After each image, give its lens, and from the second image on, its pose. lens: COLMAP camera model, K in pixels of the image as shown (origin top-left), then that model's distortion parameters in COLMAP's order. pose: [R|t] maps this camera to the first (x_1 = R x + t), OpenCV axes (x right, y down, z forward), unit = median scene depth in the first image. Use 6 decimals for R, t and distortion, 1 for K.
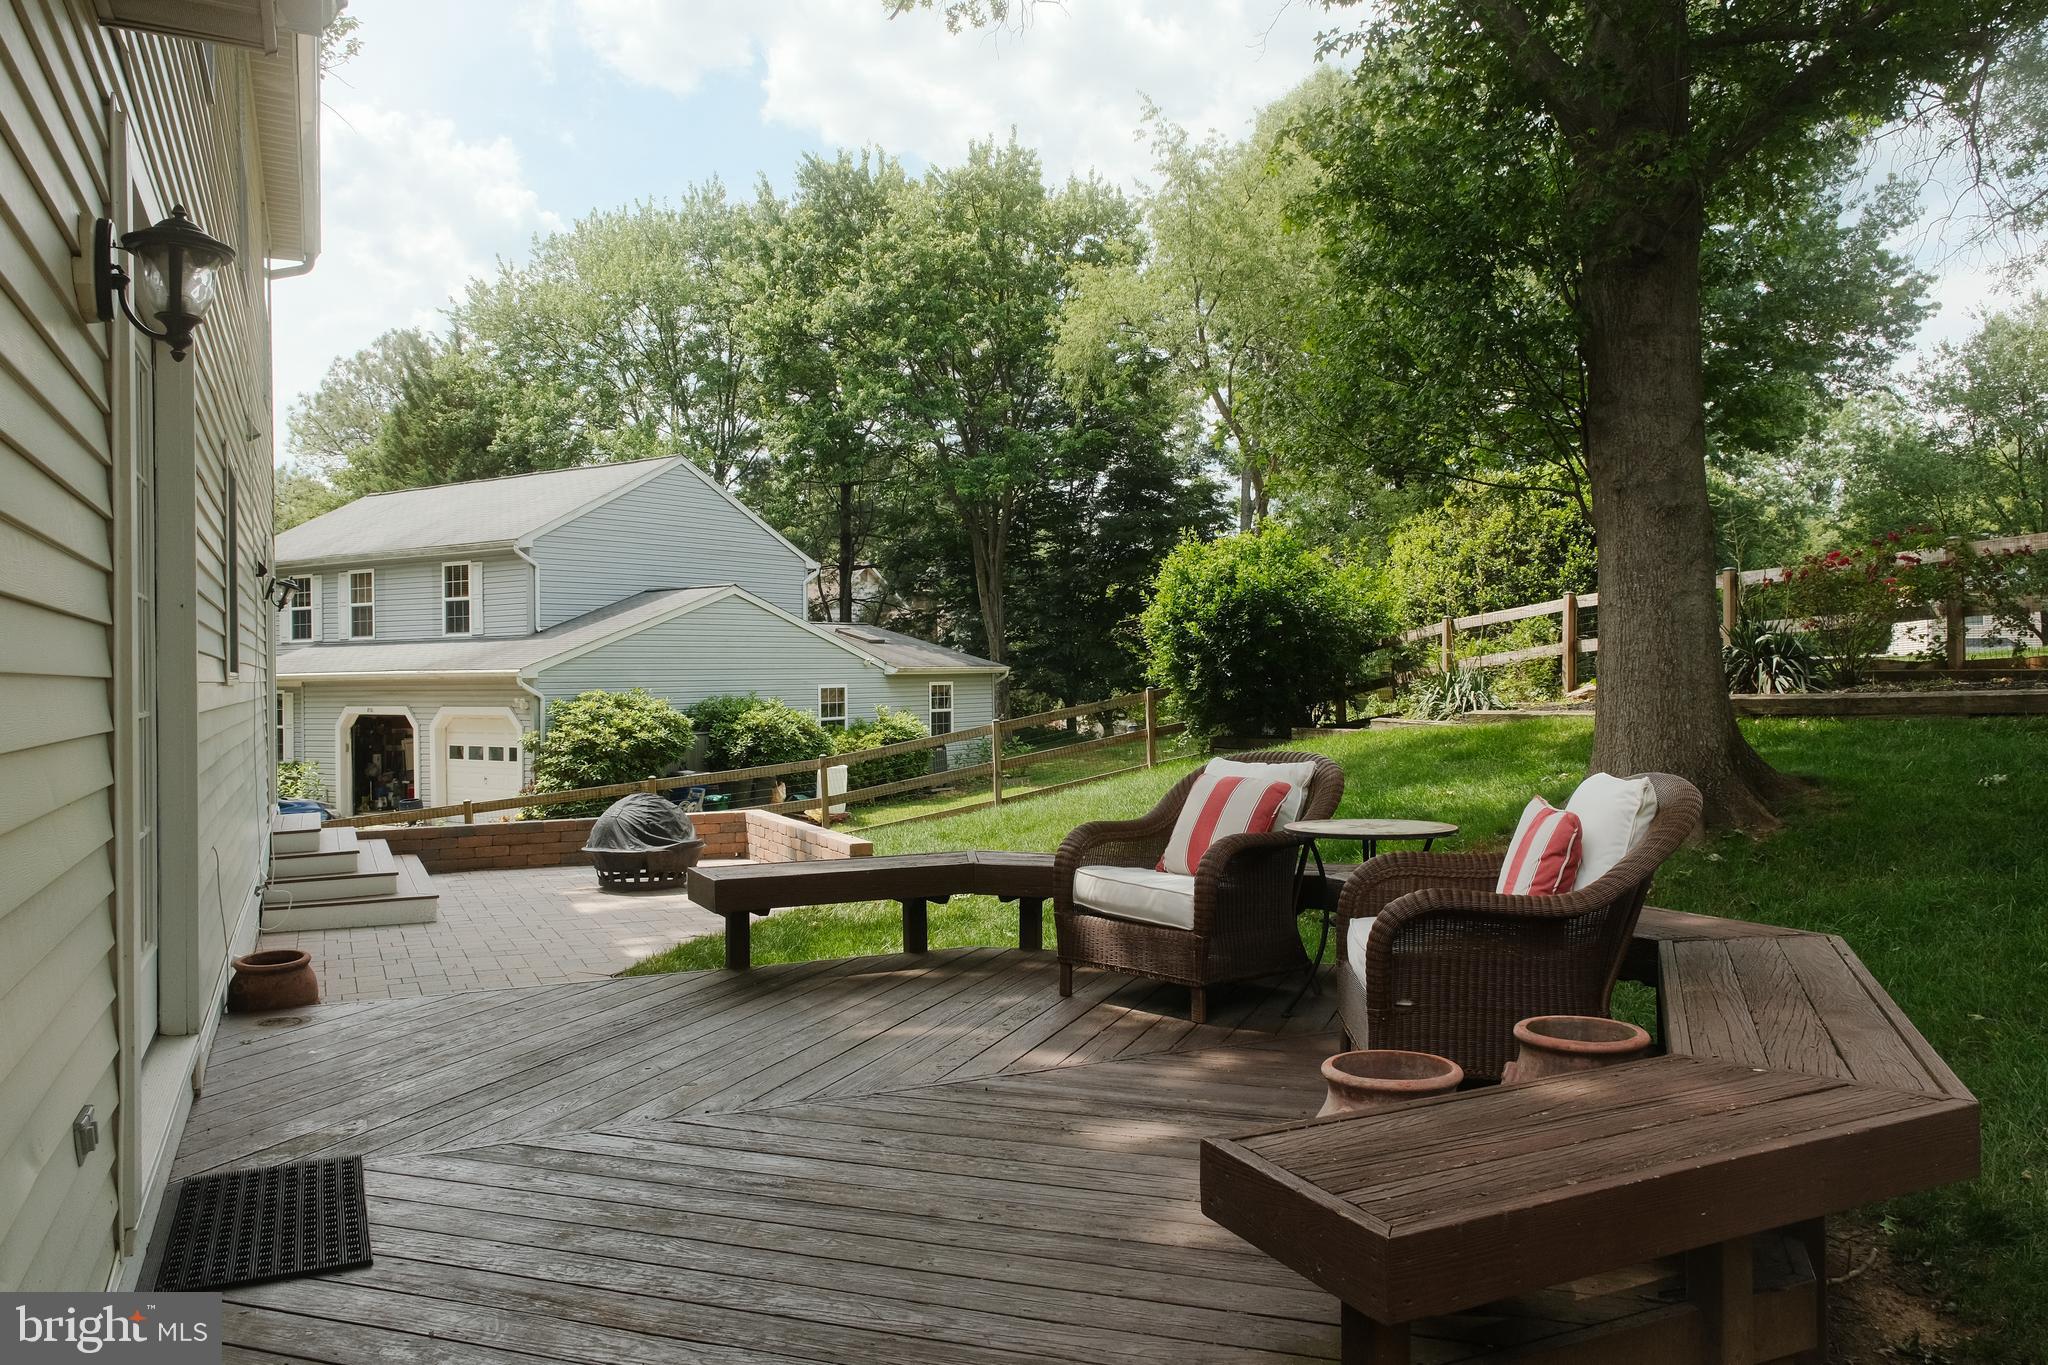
lens RADIAL K [[1440.7, 0, 1108.4], [0, 1440.7, 661.4], [0, 0, 1]] dist [0.001752, 0.001395]
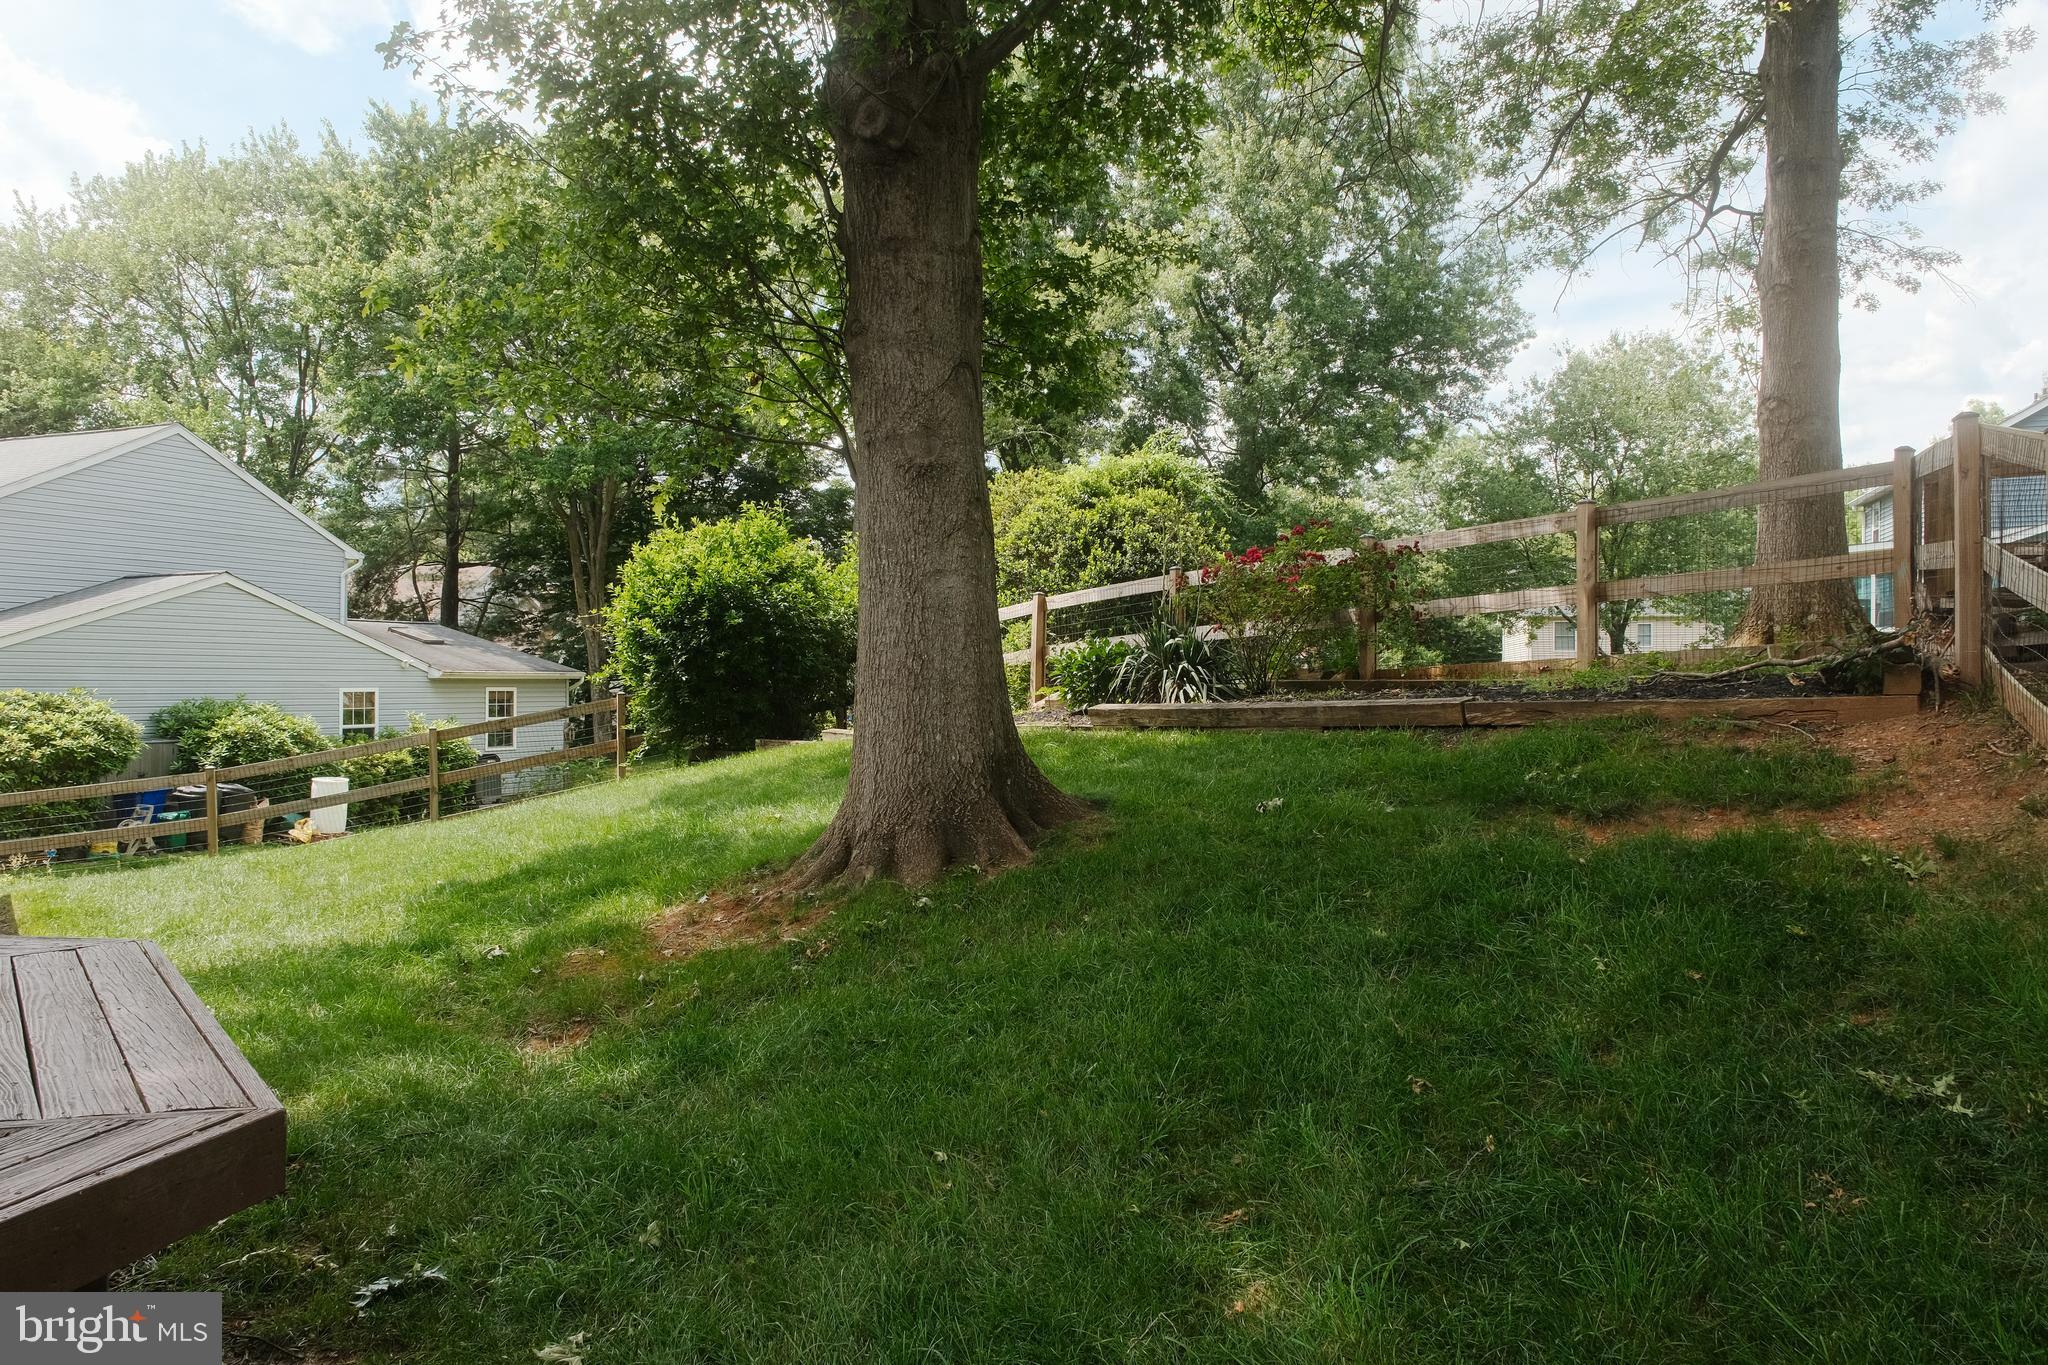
lens RADIAL K [[1485.0, 0, 997.9], [0, 1485.0, 695.4], [0, 0, 1]] dist [-0.005077, 0.004394]
pose [[0.983960, 0.013038, 0.177912, 0.041566], [-0.015831, 0.999773, 0.014287, 0.001312], [-0.177685, -0.016874, 0.983943, 0.025206]]
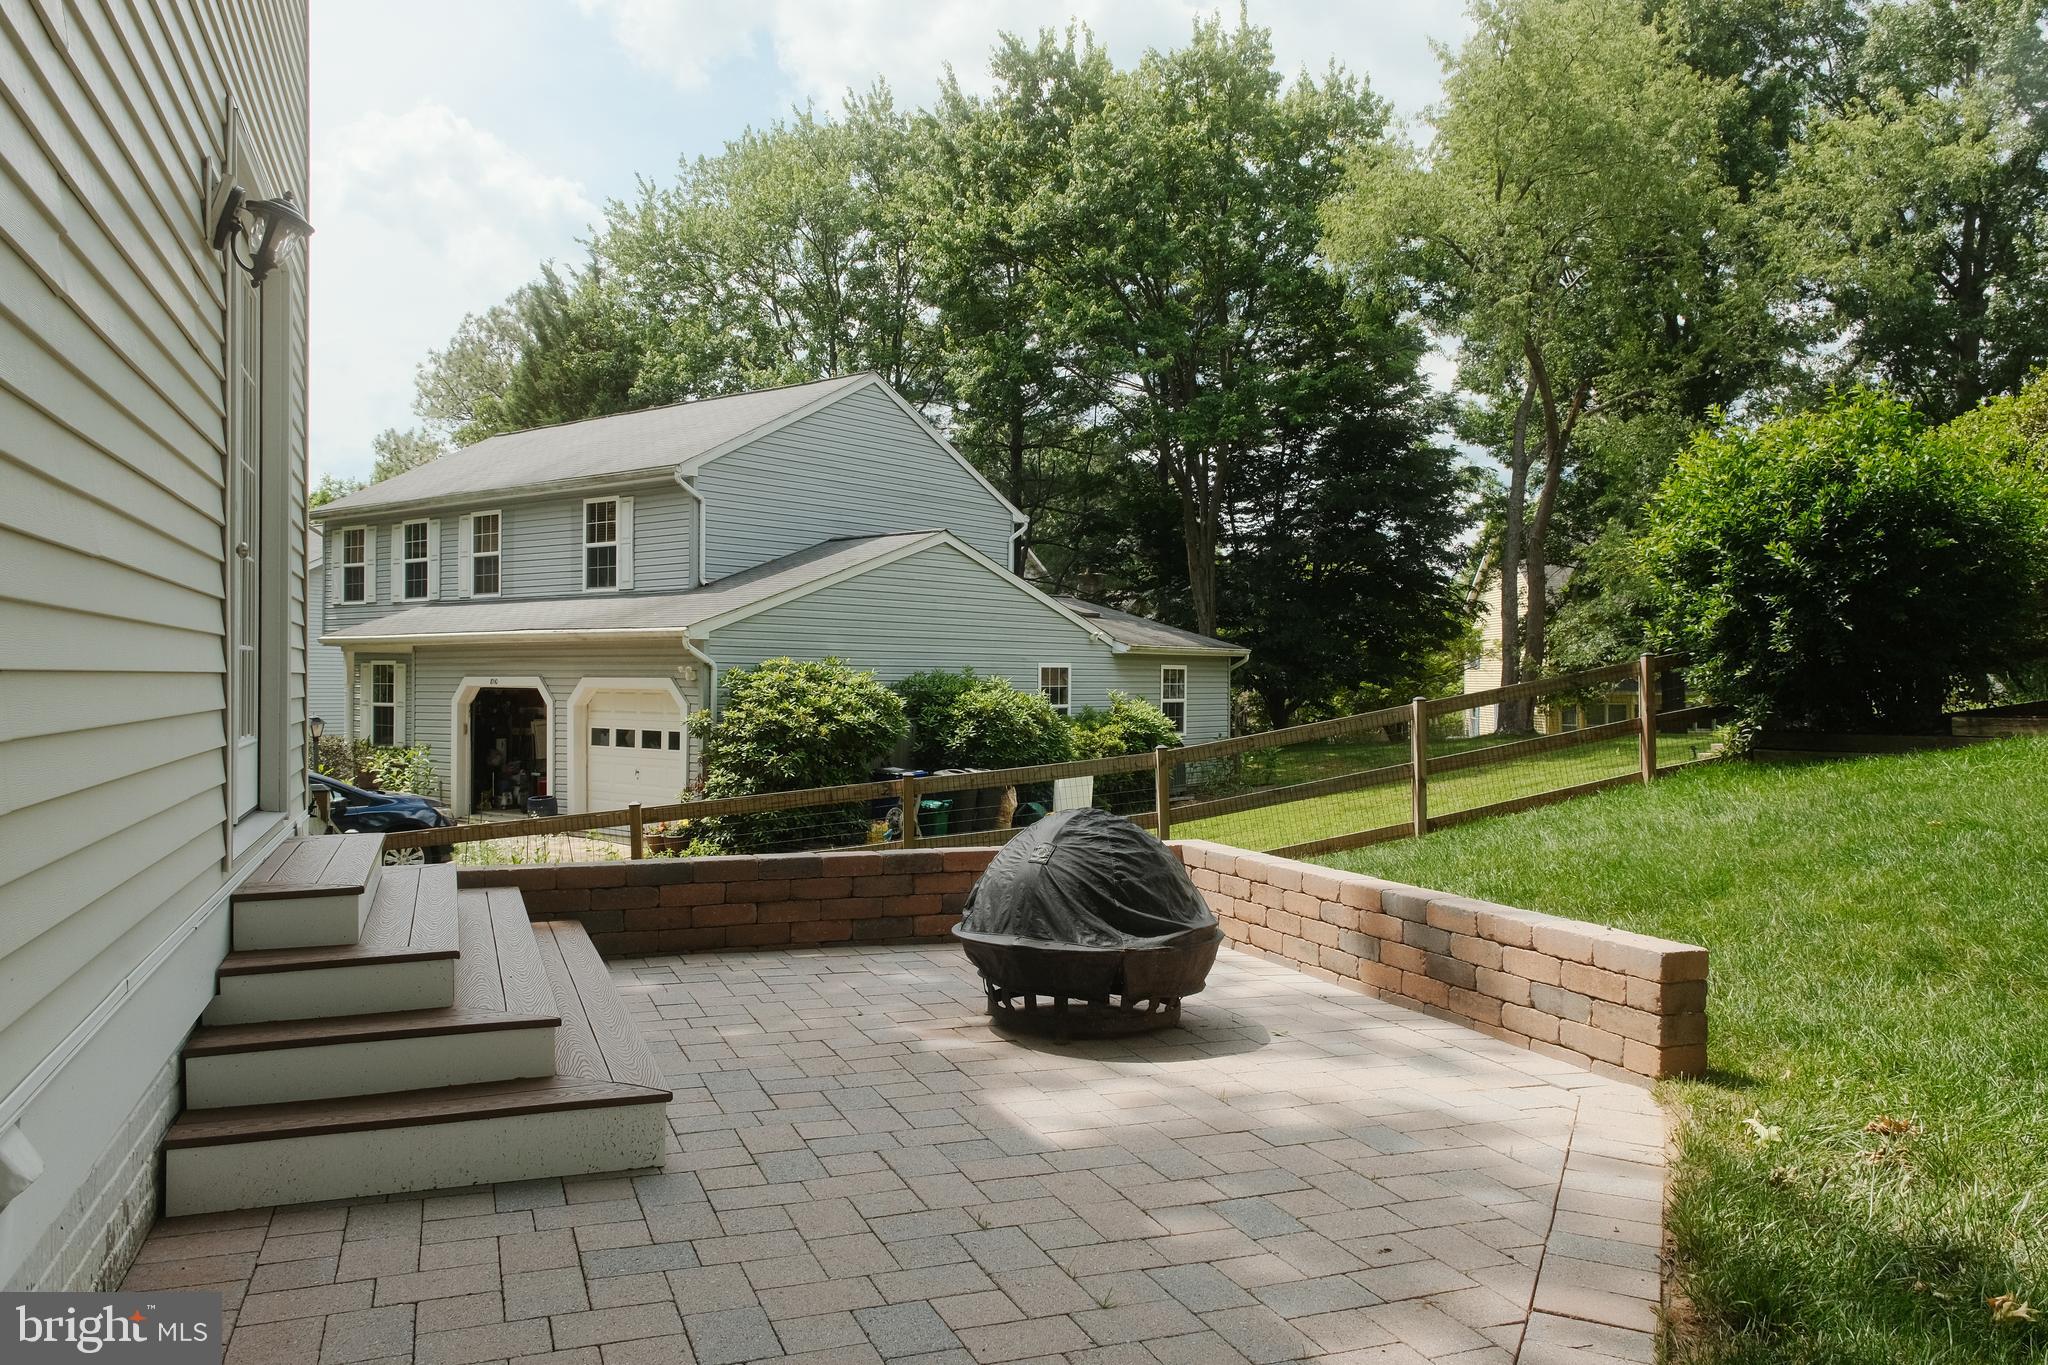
lens RADIAL K [[1682.0, 0, 1168.5], [0, 1682.0, 656.1], [0, 0, 1]] dist [0.004922, 0.002562]
pose [[0.995567, 0.016579, -0.092584, -0.051257], [-0.016285, 0.999860, 0.003932, 0.008710], [0.092636, -0.002407, 0.995697, 0.100381]]
